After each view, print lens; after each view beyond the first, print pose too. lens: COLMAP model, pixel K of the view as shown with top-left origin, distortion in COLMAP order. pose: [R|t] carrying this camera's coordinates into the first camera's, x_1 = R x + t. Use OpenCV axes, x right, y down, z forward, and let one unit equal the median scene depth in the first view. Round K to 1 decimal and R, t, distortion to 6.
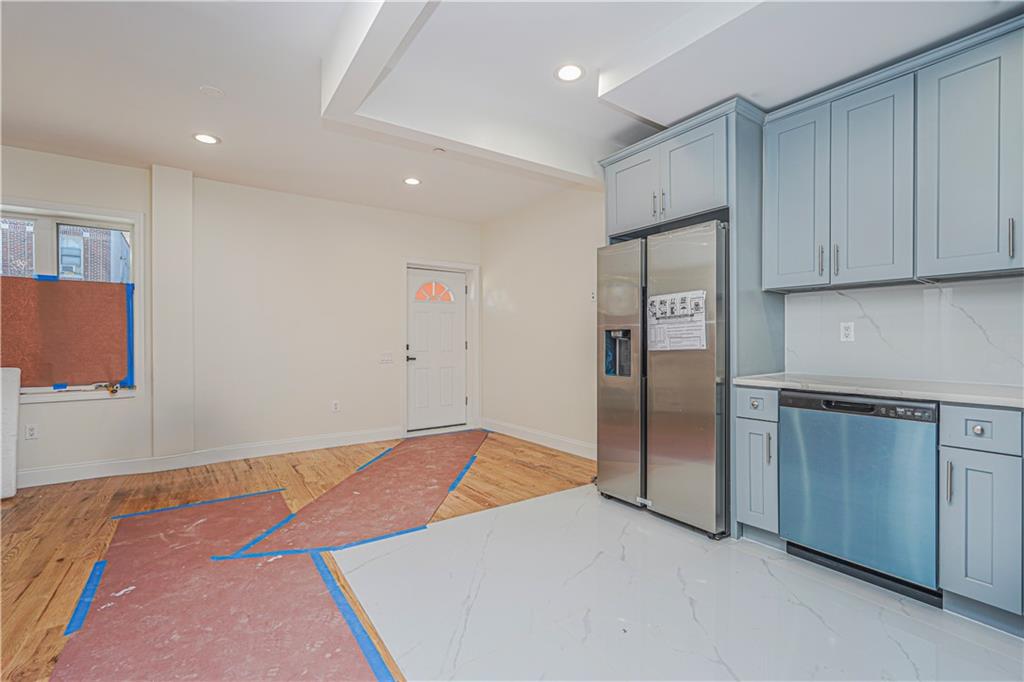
lens RADIAL K [[453.9, 0, 509.1], [0, 453.9, 340.9], [0, 0, 1]] dist [-0.017217, 0.007676]
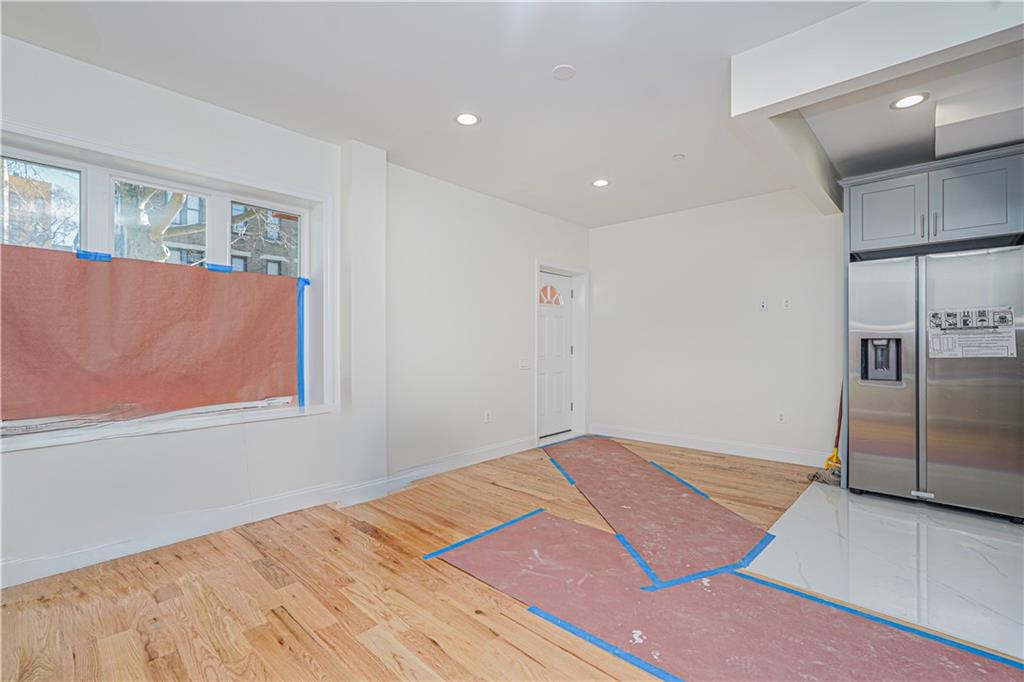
lens RADIAL K [[453.9, 0, 509.9], [0, 453.9, 342.7], [0, 0, 1]] dist [-0.017217, 0.007676]
pose [[0.977947, 0.004076, 0.208812, -0.940258], [-0.003774, 0.999991, -0.001843, -0.010275], [-0.208818, 0.001014, 0.977954, 0.139970]]
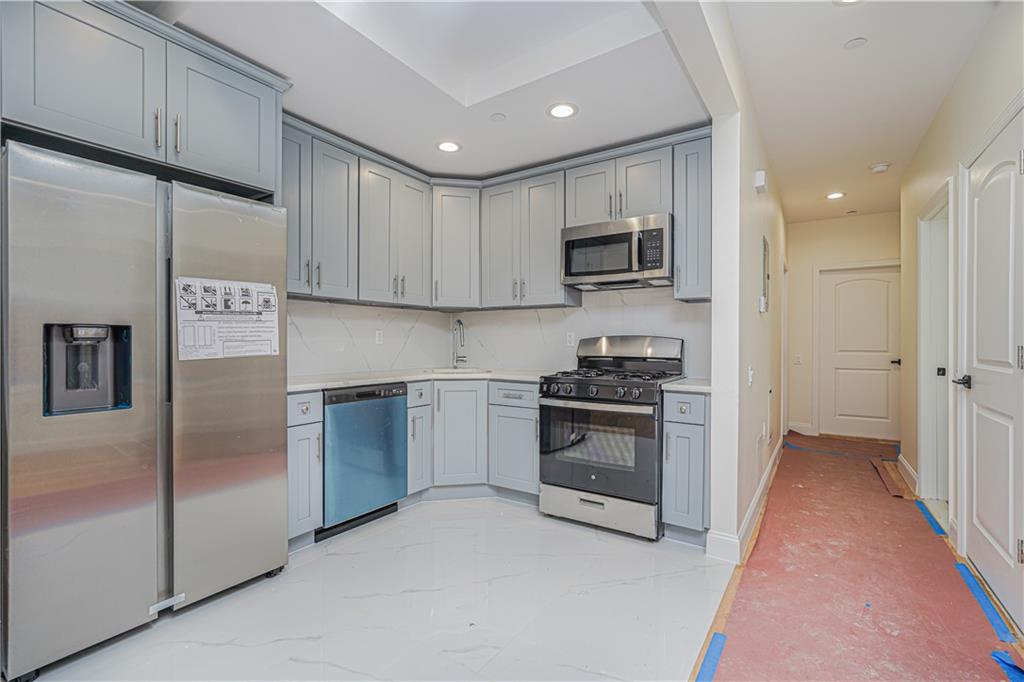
lens RADIAL K [[453.9, 0, 512.8], [0, 453.9, 340.7], [0, 0, 1]] dist [-0.017217, 0.007676]
pose [[-0.366450, 0.003209, 0.930432, -0.465409], [-0.001405, 0.999991, -0.004002, -0.005074], [-0.930437, -0.002774, -0.366443, 0.805838]]
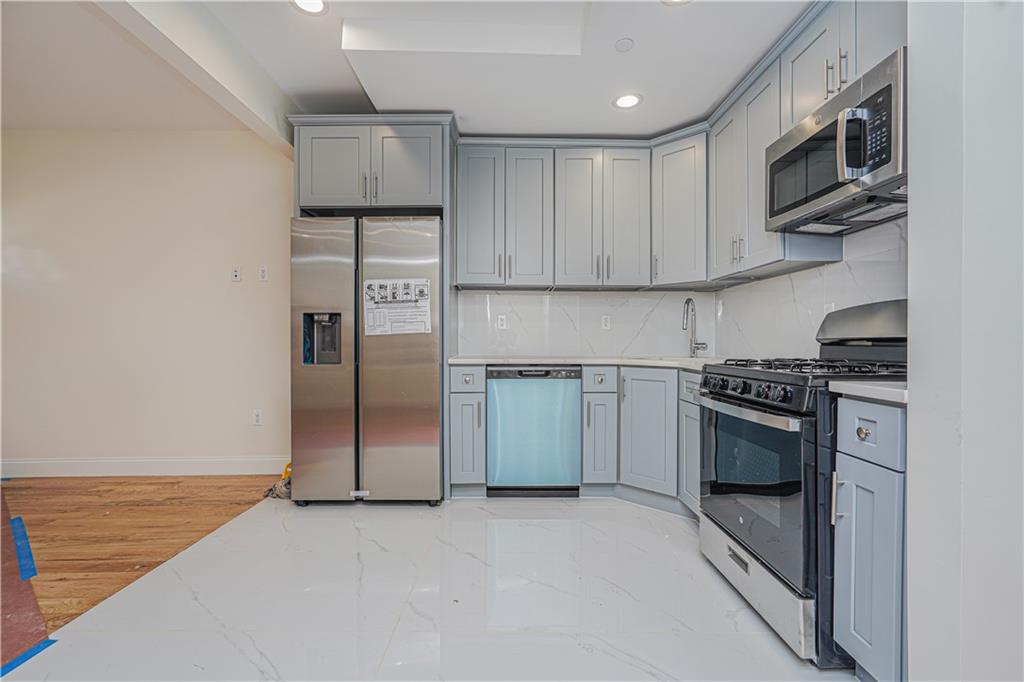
lens RADIAL K [[453.9, 0, 514.2], [0, 453.9, 342.1], [0, 0, 1]] dist [-0.017217, 0.007676]
pose [[0.558029, 0.001580, 0.829820, -0.320283], [-0.000293, 0.999998, -0.001707, 0.037562], [-0.829821, 0.000710, 0.558029, 0.200852]]
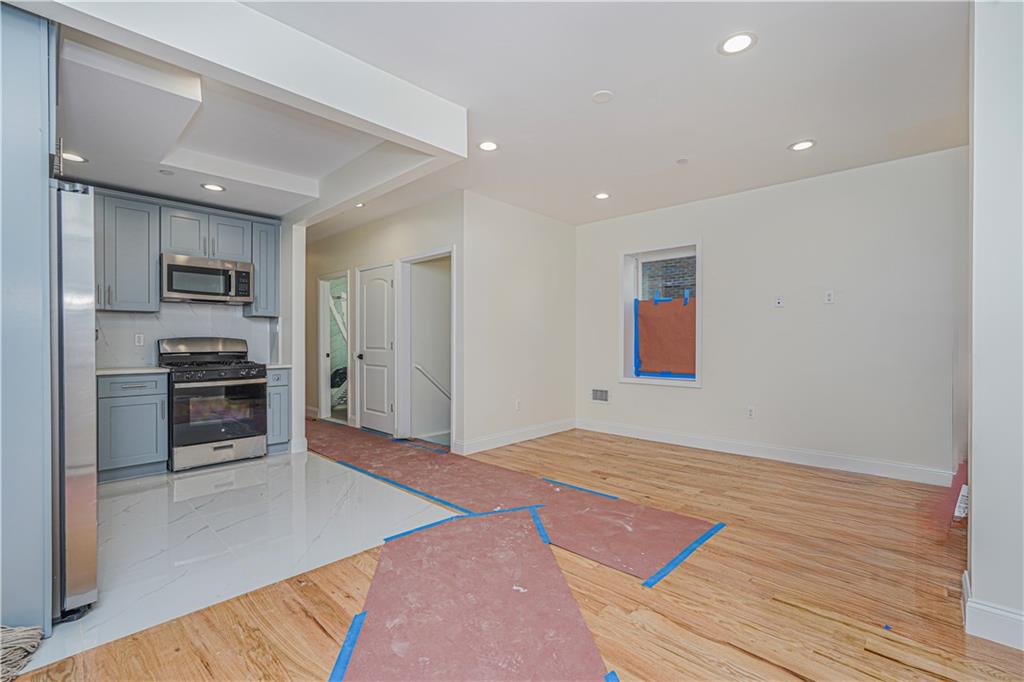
lens RADIAL K [[453.9, 0, 511.2], [0, 453.9, 340.7], [0, 0, 1]] dist [-0.017217, 0.007676]
pose [[-0.978071, 0.005835, -0.208190, -0.241479], [0.005833, 0.999983, 0.000627, -0.005414], [0.208190, -0.000601, -0.978088, 1.933209]]
